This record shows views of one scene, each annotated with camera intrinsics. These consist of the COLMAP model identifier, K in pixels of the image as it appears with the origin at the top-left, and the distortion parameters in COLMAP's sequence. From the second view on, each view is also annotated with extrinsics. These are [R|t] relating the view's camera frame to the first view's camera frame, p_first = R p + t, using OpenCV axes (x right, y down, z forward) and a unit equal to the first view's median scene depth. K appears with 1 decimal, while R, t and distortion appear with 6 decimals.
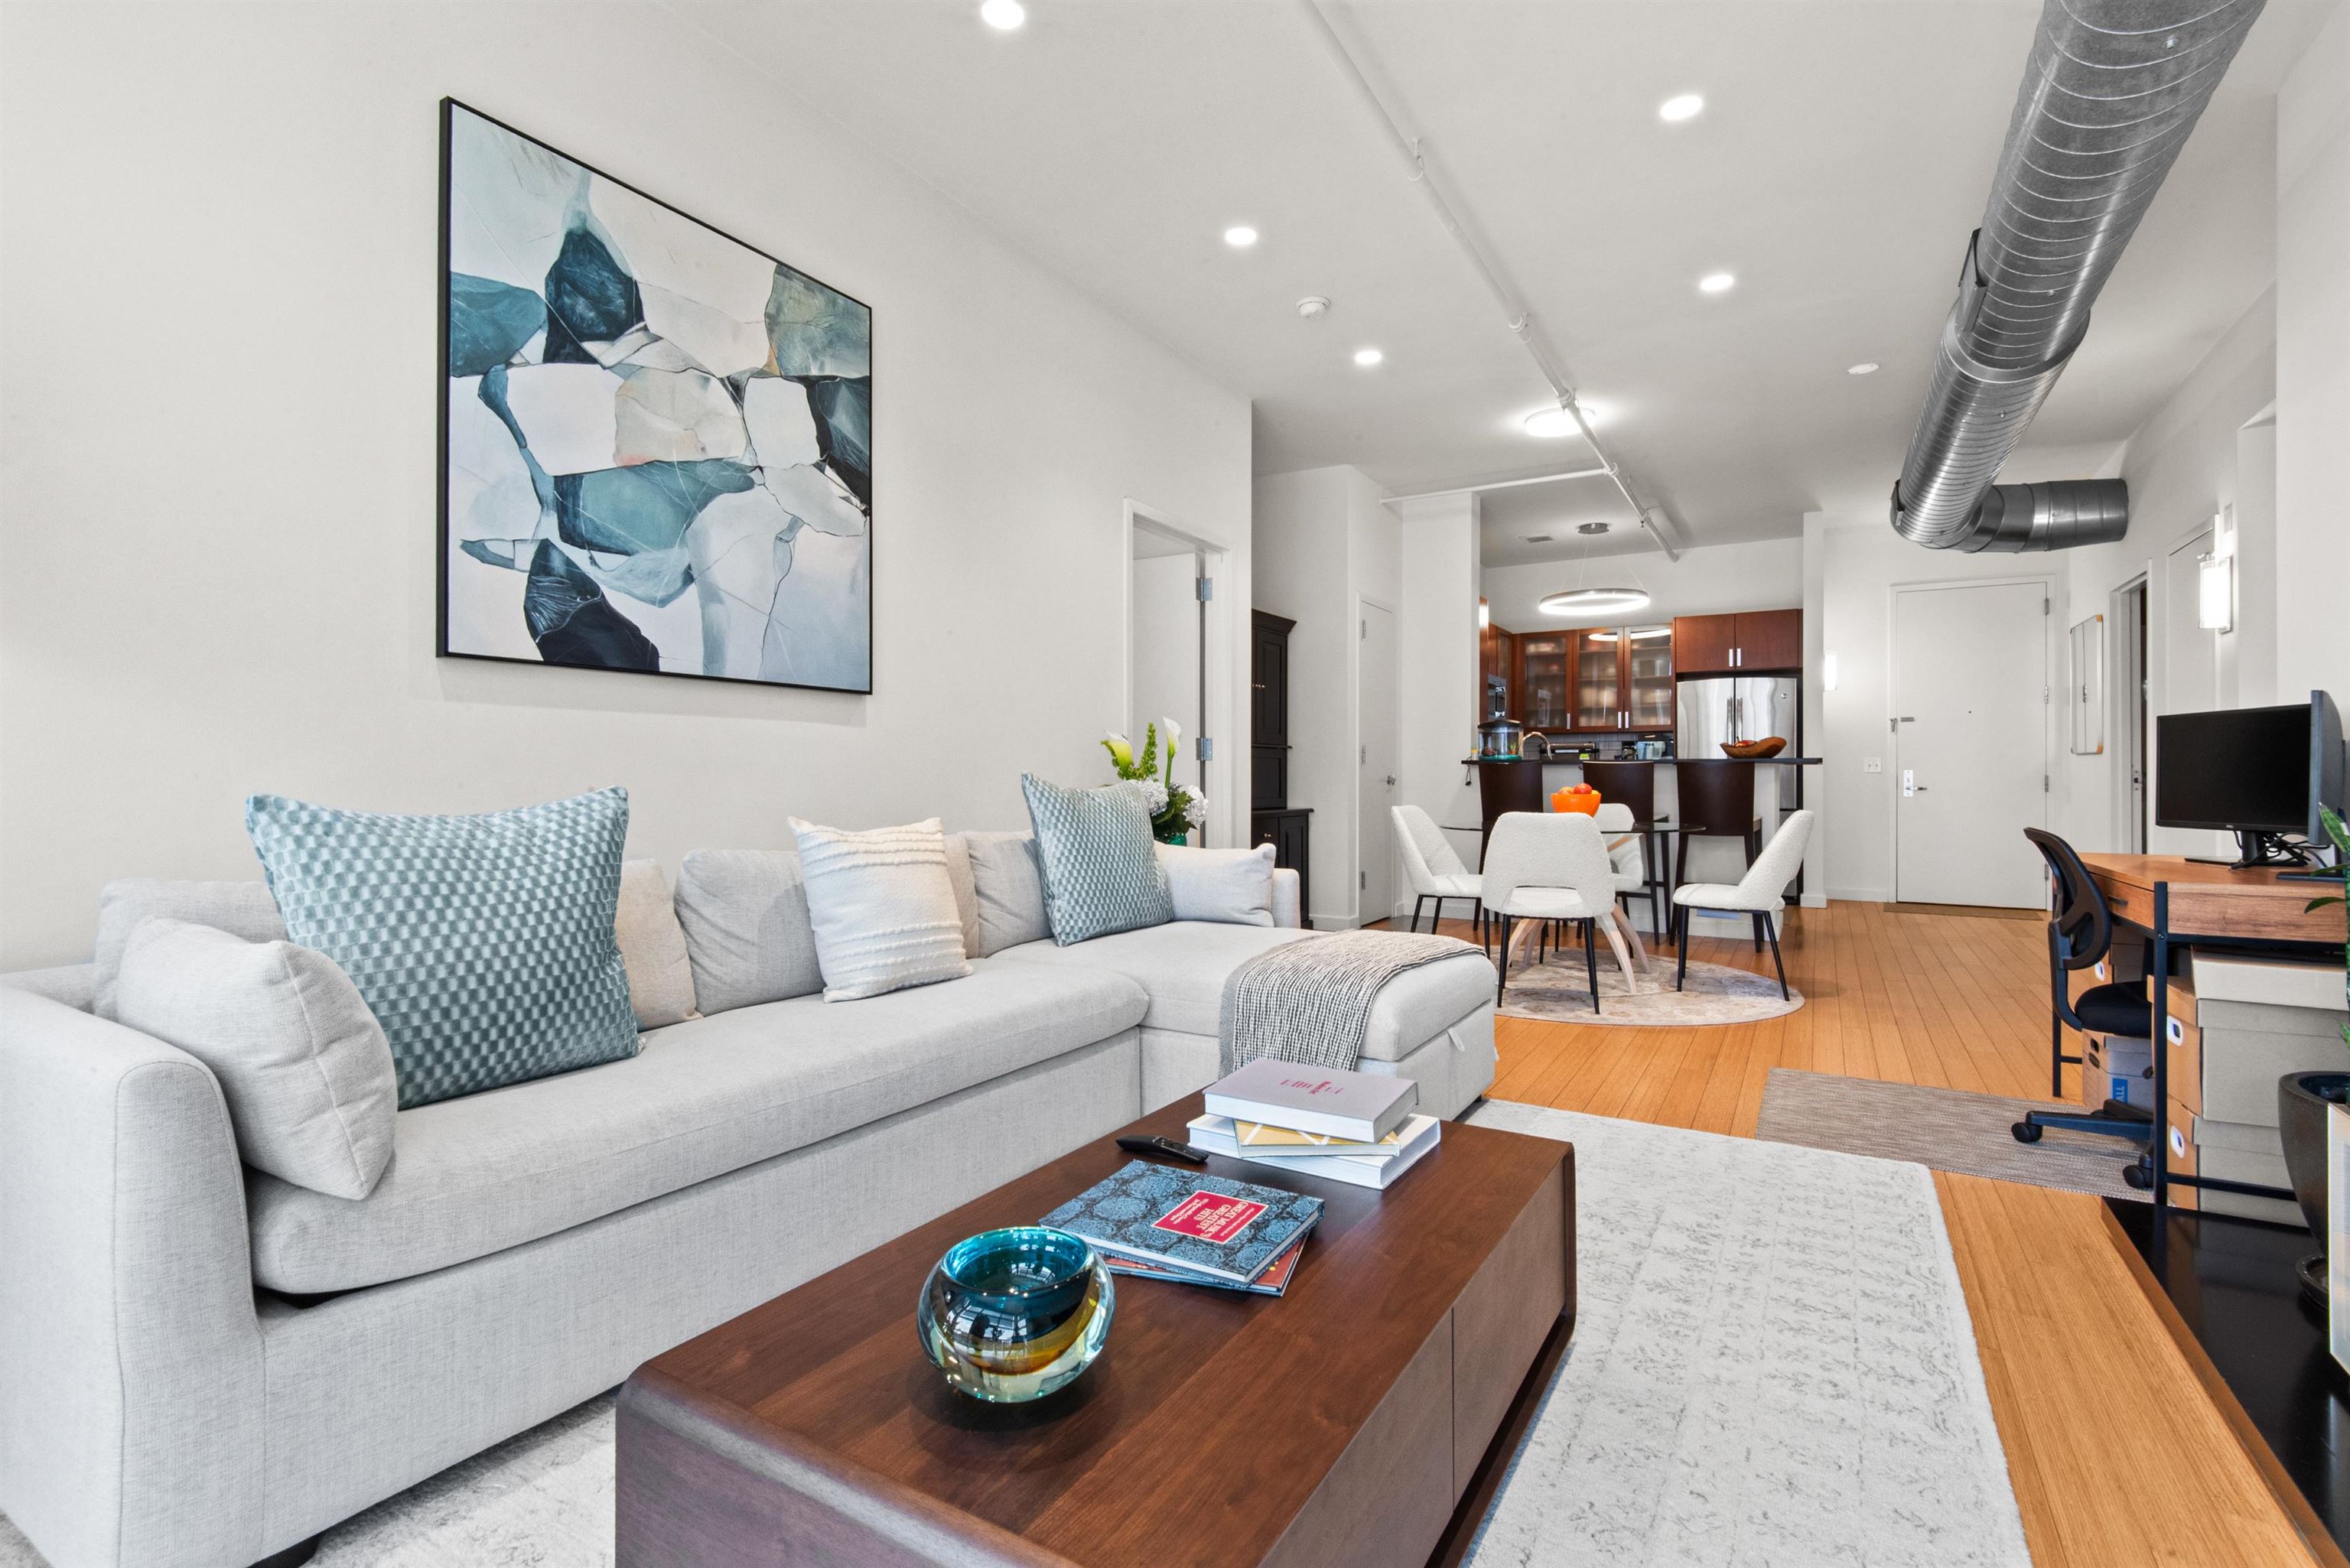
lens RADIAL K [[1082.8, 0, 1172.4], [0, 1082.8, 776.0], [0, 0, 1]] dist [0.034624, -0.024794]
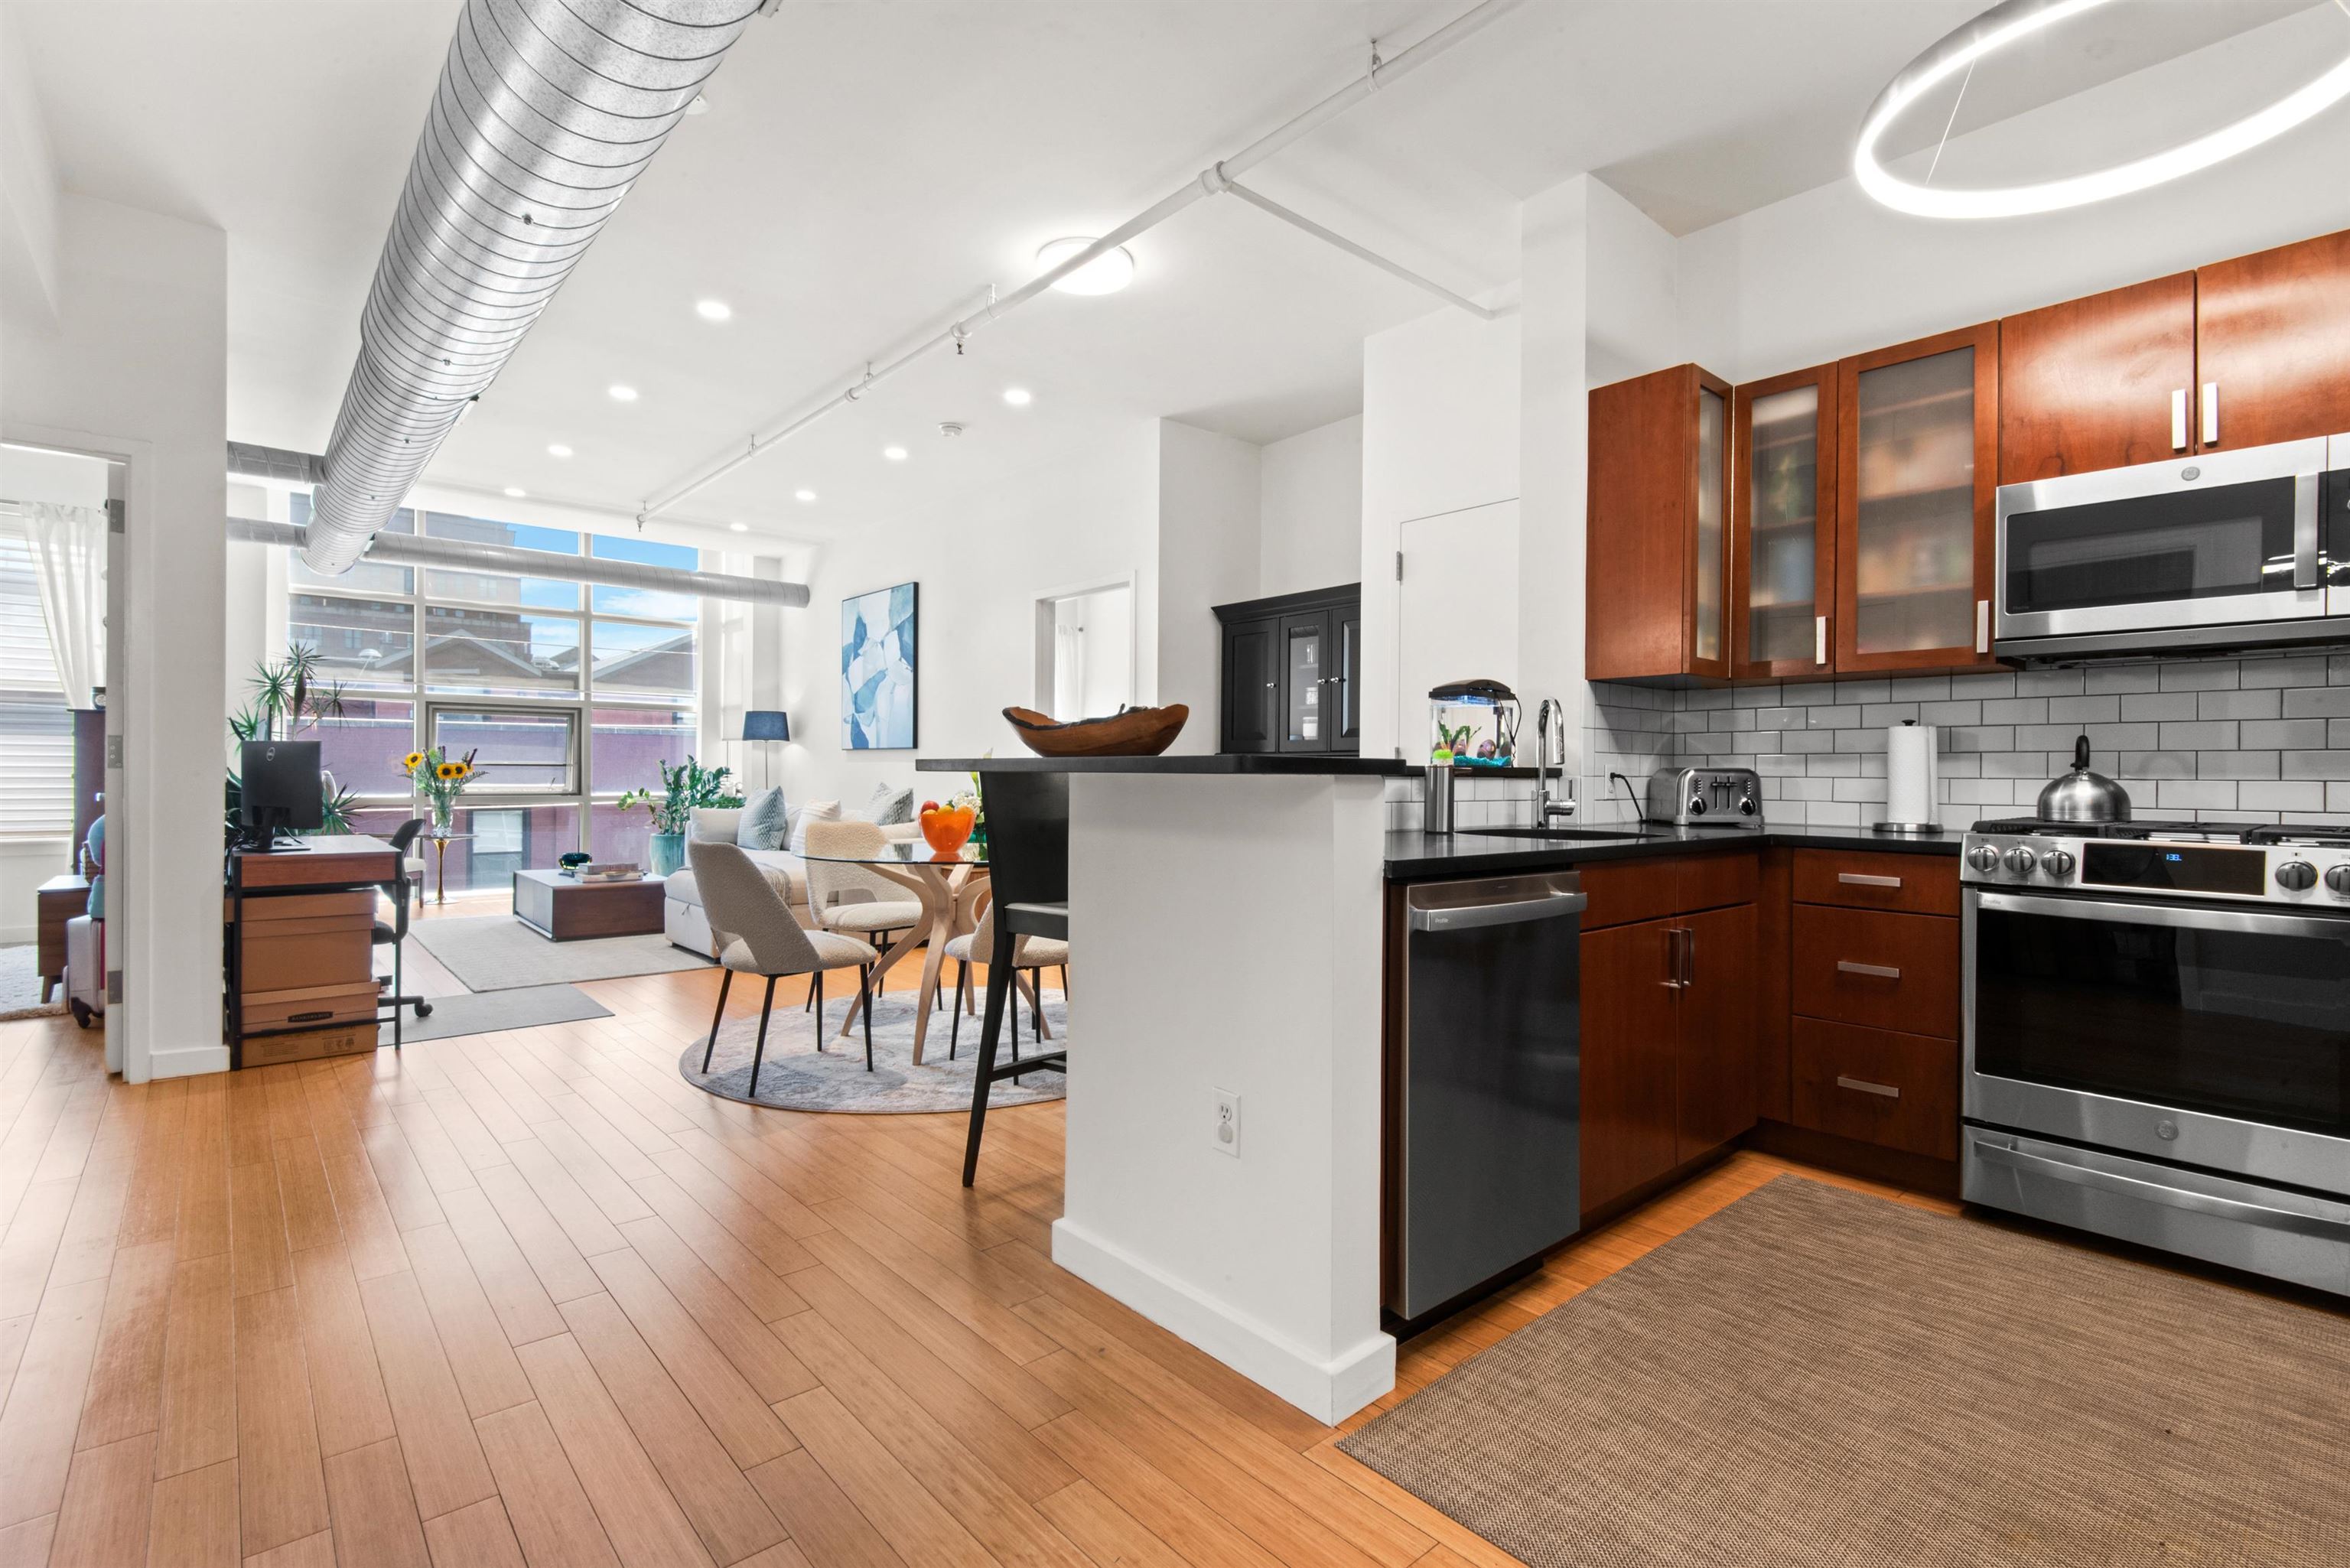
lens RADIAL K [[1074.9, 0, 1179.7], [0, 1074.9, 774.3], [0, 0, 1]] dist [0.034450, -0.021438]
pose [[-0.301297, -0.004690, -0.953519, 2.077053], [-0.006565, 0.999974, -0.002844, -0.020854], [0.953508, 0.005403, -0.301320, 2.668760]]
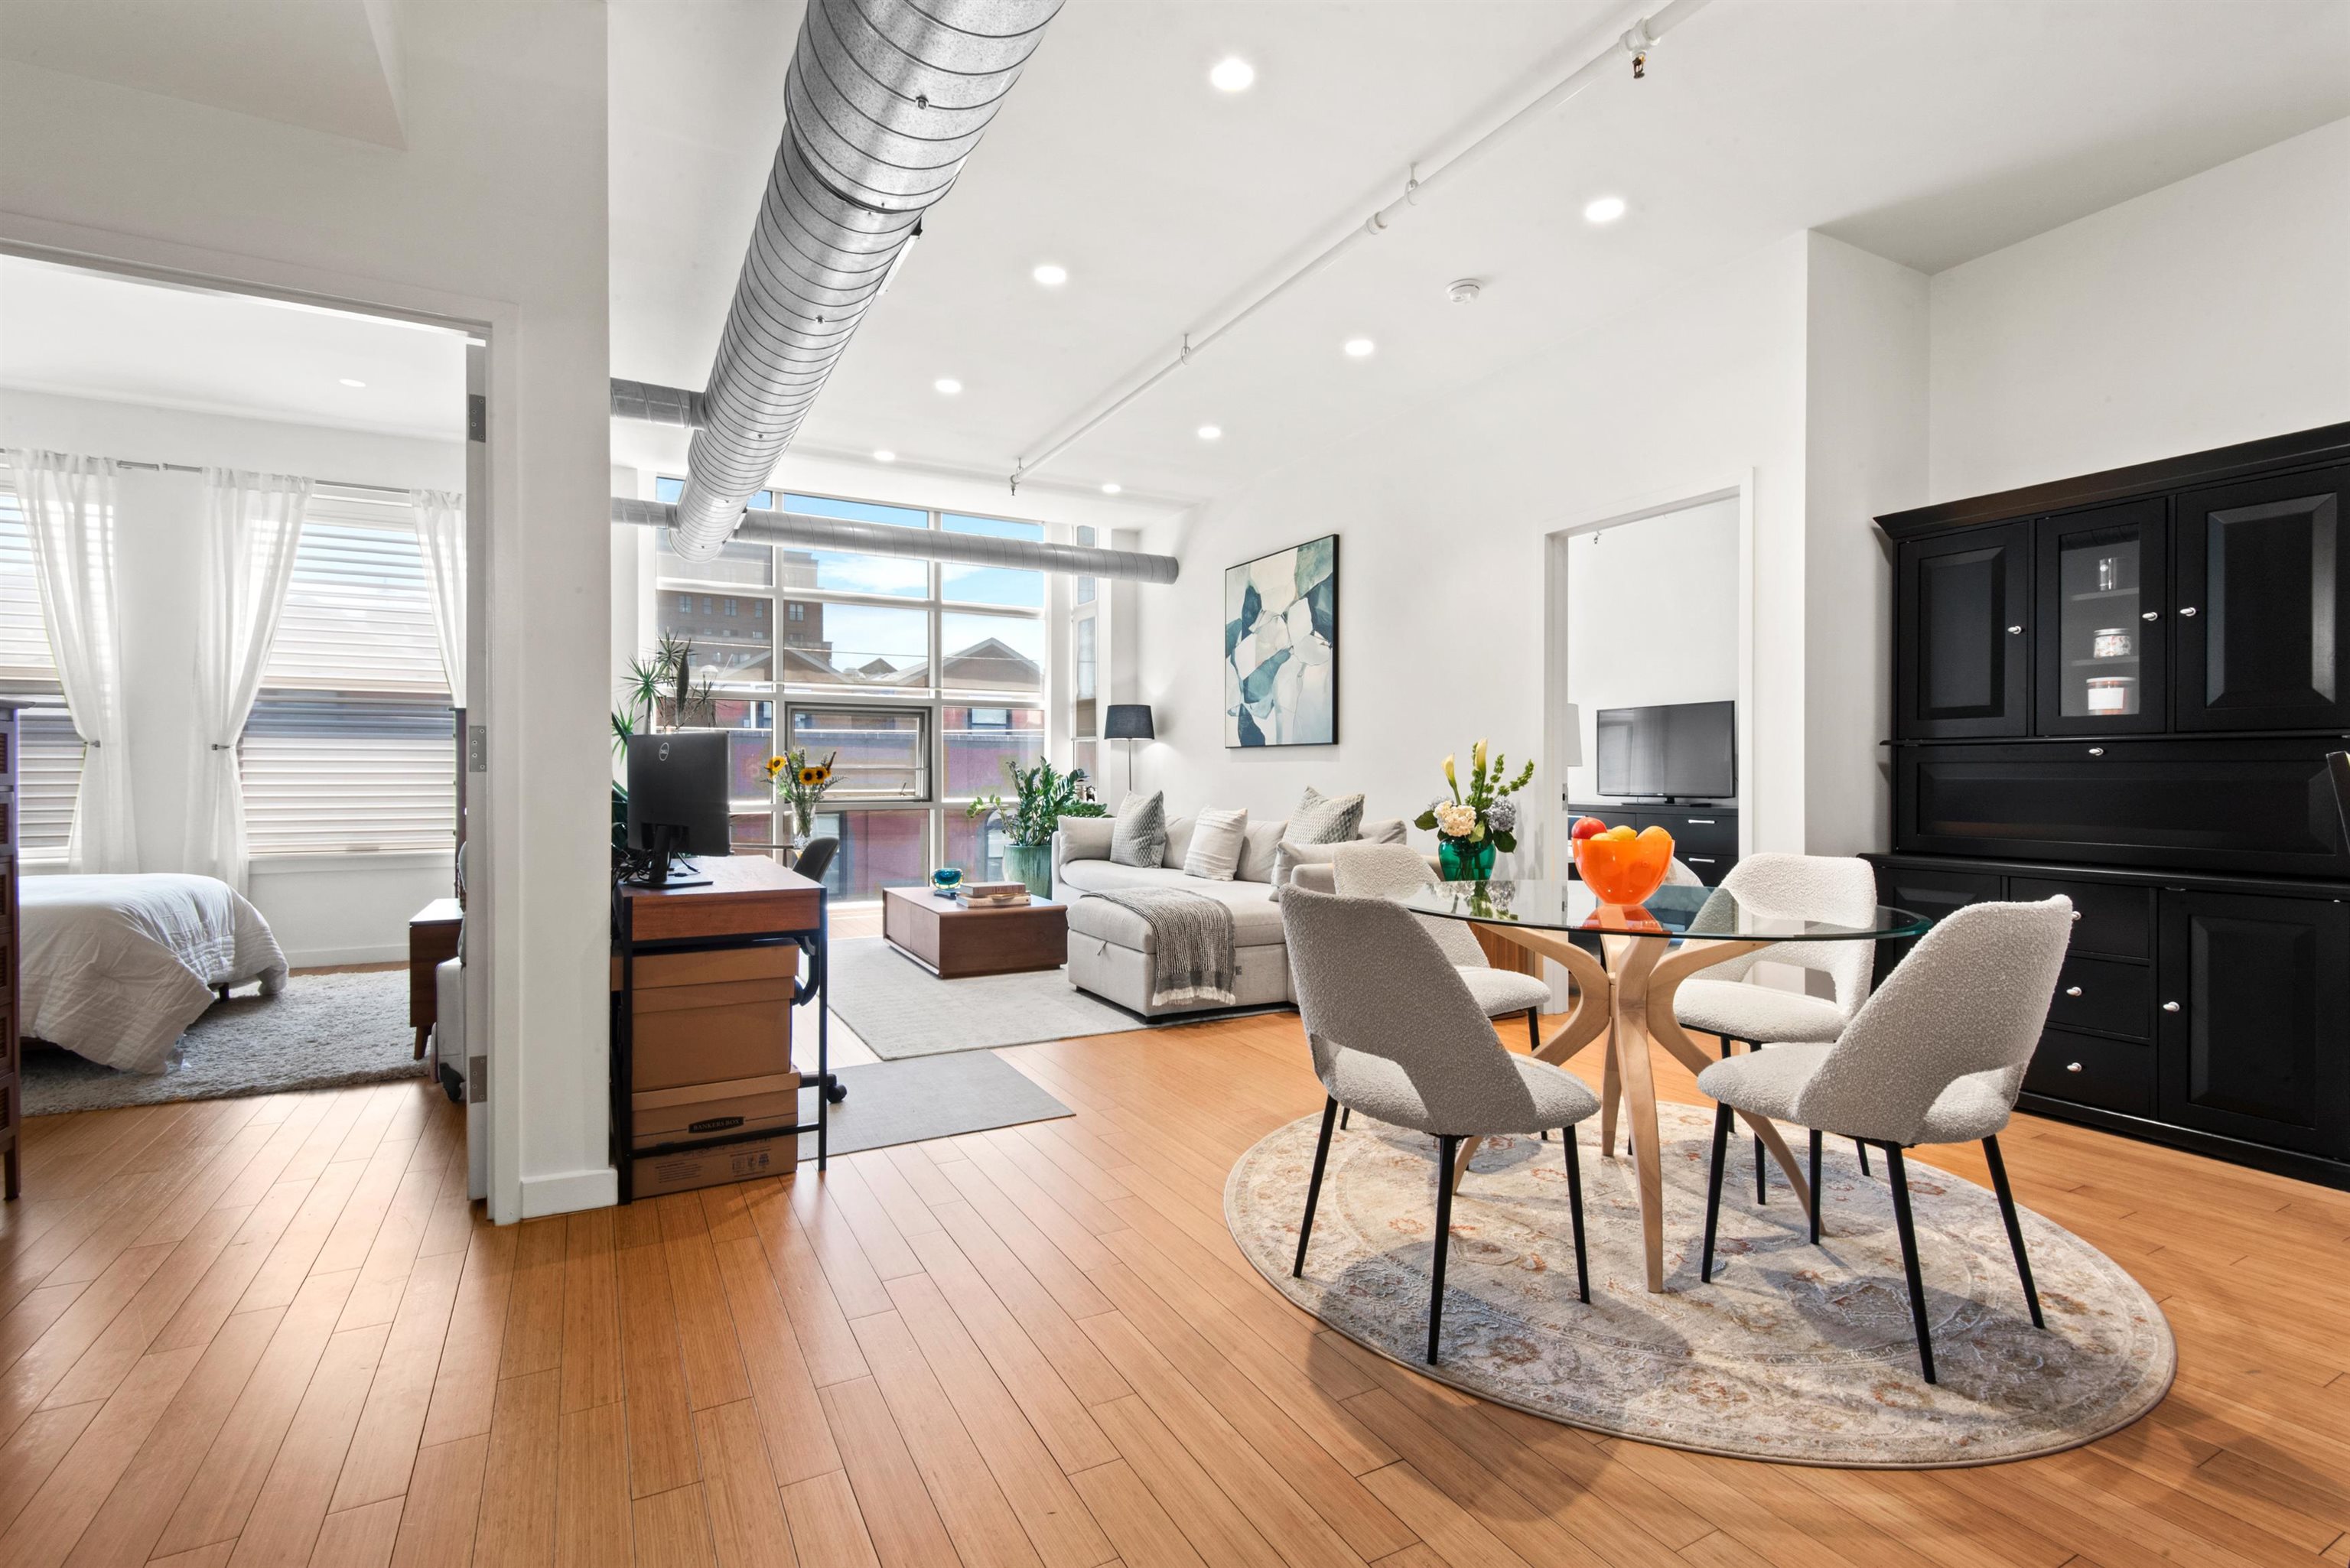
lens RADIAL K [[1074.9, 0, 1179.7], [0, 1074.9, 774.3], [0, 0, 1]] dist [0.034450, -0.021438]
pose [[-0.506170, -0.004040, -0.862424, 1.704808], [-0.000961, 0.999991, -0.004120, -0.019075], [0.862433, -0.001257, -0.506170, 2.029813]]
